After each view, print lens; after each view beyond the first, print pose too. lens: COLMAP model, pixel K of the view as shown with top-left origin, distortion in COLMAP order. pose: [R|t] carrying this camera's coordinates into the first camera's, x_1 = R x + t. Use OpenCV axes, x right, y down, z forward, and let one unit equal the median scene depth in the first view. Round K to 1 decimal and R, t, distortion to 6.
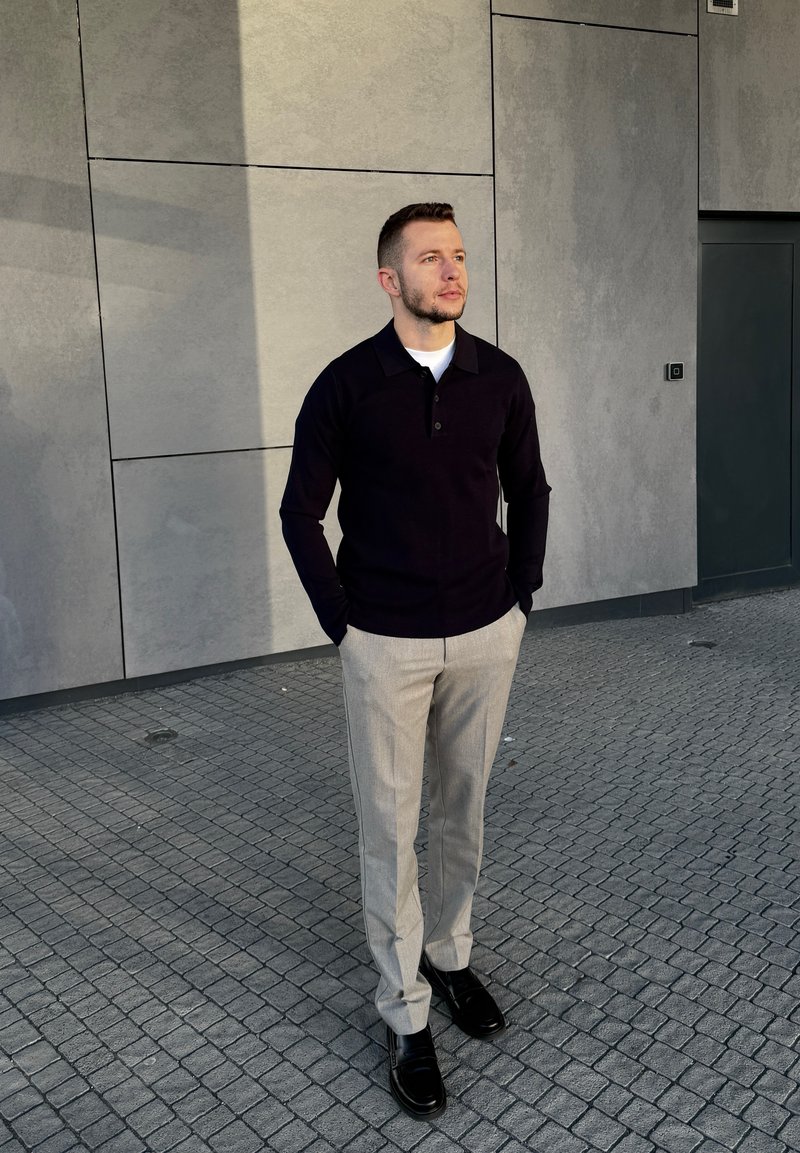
lens RADIAL K [[1027.0, 0, 388.2], [0, 1027.0, 468.5], [0, 0, 1]] dist [0.138628, -0.339001]
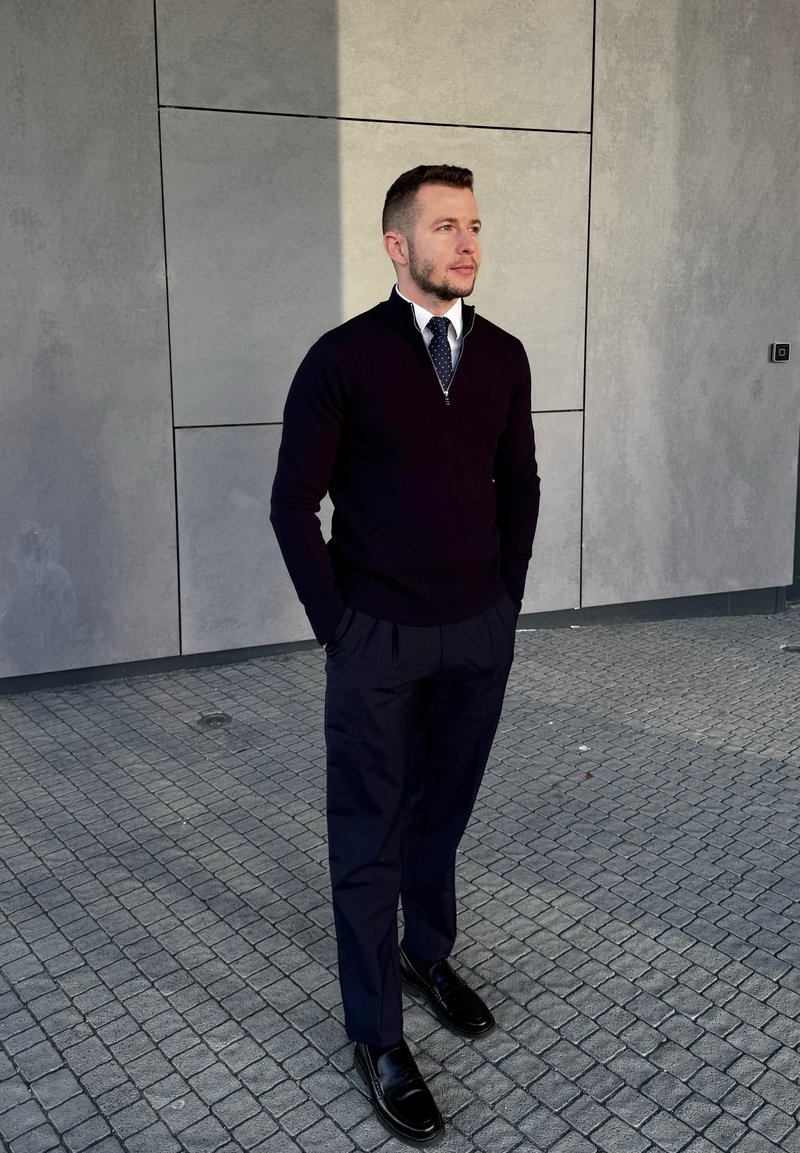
lens RADIAL K [[1027.0, 0, 388.2], [0, 1027.0, 468.5], [0, 0, 1]] dist [0.138628, -0.339001]
pose [[0.996895, 0.040518, -0.067525, -0.004165], [-0.038370, 0.998725, 0.032808, -0.009057], [0.068768, -0.030115, 0.997178, 0.061527]]
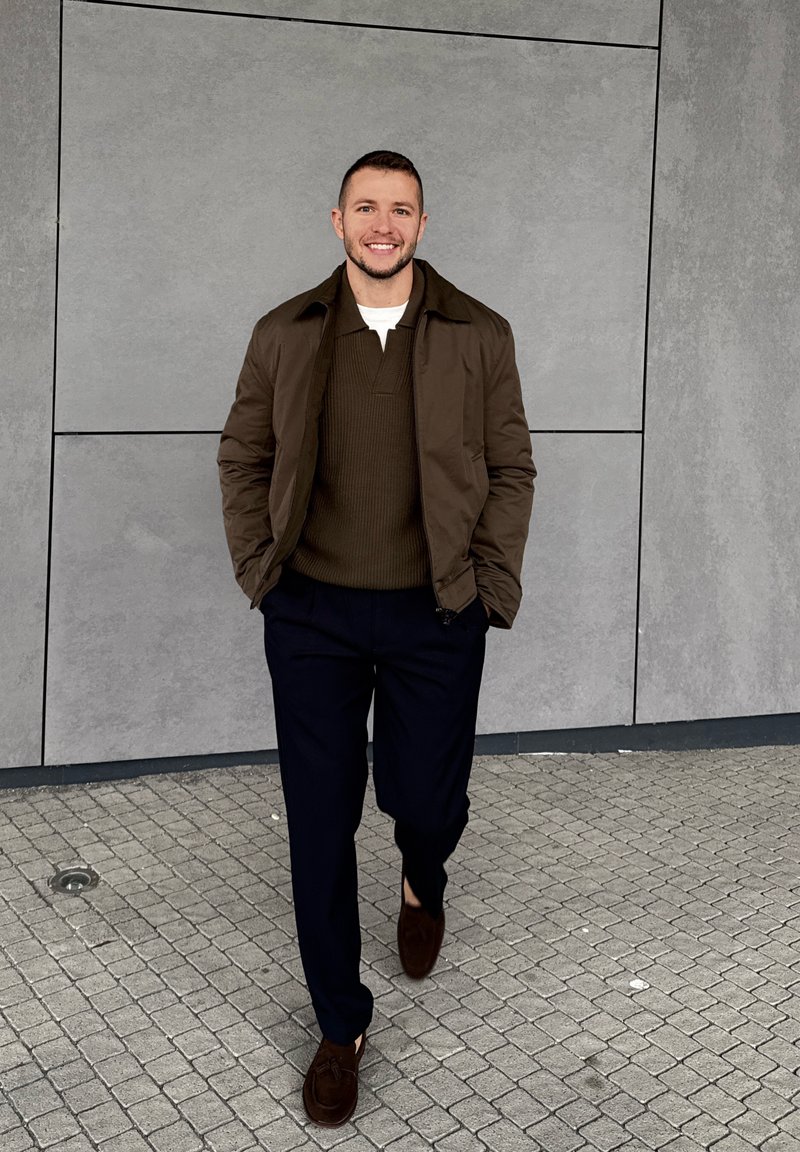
lens RADIAL K [[1238.5, 0, 286.8], [0, 1238.5, 311.8], [0, 0, 1]] dist [0.106622, -0.194953]
pose [[0.985141, 0.071513, -0.156153, 0.004585], [-0.084387, 0.993420, -0.077427, -0.036272], [0.149589, 0.089454, 0.984693, 0.208803]]
